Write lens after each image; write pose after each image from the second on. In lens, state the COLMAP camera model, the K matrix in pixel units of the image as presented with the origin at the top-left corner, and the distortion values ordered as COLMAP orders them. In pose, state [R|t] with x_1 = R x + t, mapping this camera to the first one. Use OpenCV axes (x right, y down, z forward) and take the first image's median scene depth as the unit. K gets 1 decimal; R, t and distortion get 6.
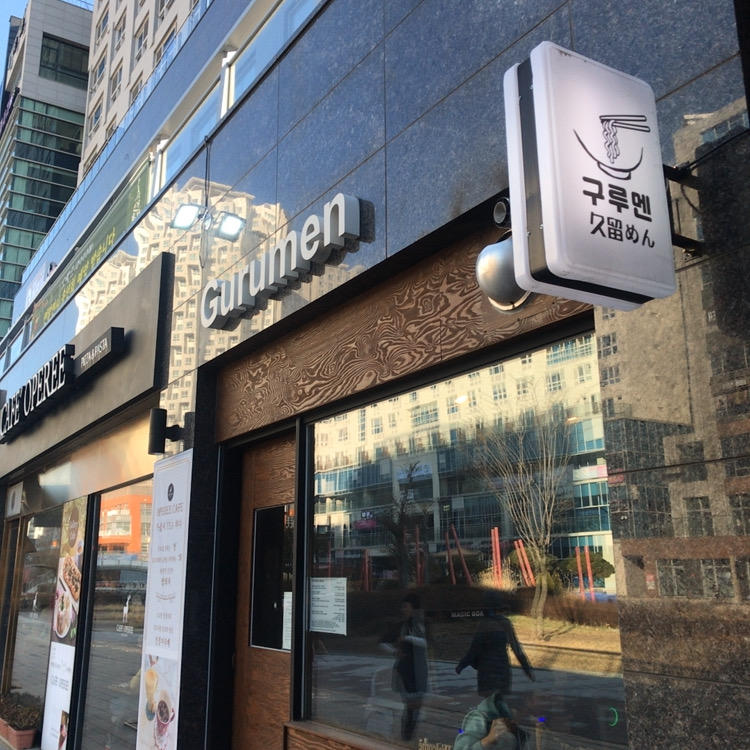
lens RADIAL K [[809.6, 0, 378.3], [0, 809.6, 376.8], [0, 0, 1]] dist [0.018712, 0.000000]
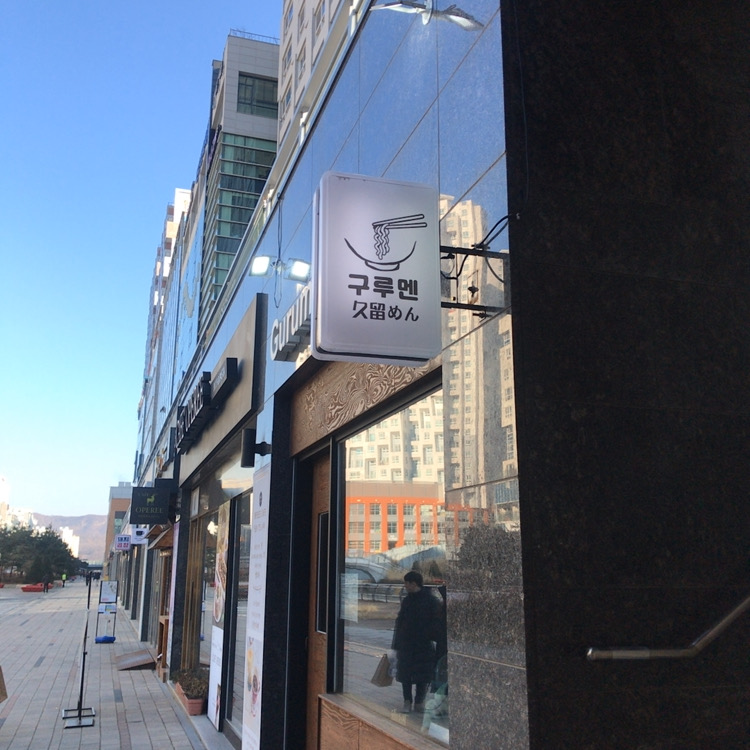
lens RADIAL K [[809.6, 0, 370.9], [0, 809.6, 372.7], [0, 0, 1]] dist [0.018712, 0.000000]
pose [[0.964078, -0.050746, -0.260725, 0.299279], [0.050851, 0.998686, -0.006346, -0.036034], [0.260704, -0.007140, 0.965392, -0.132426]]
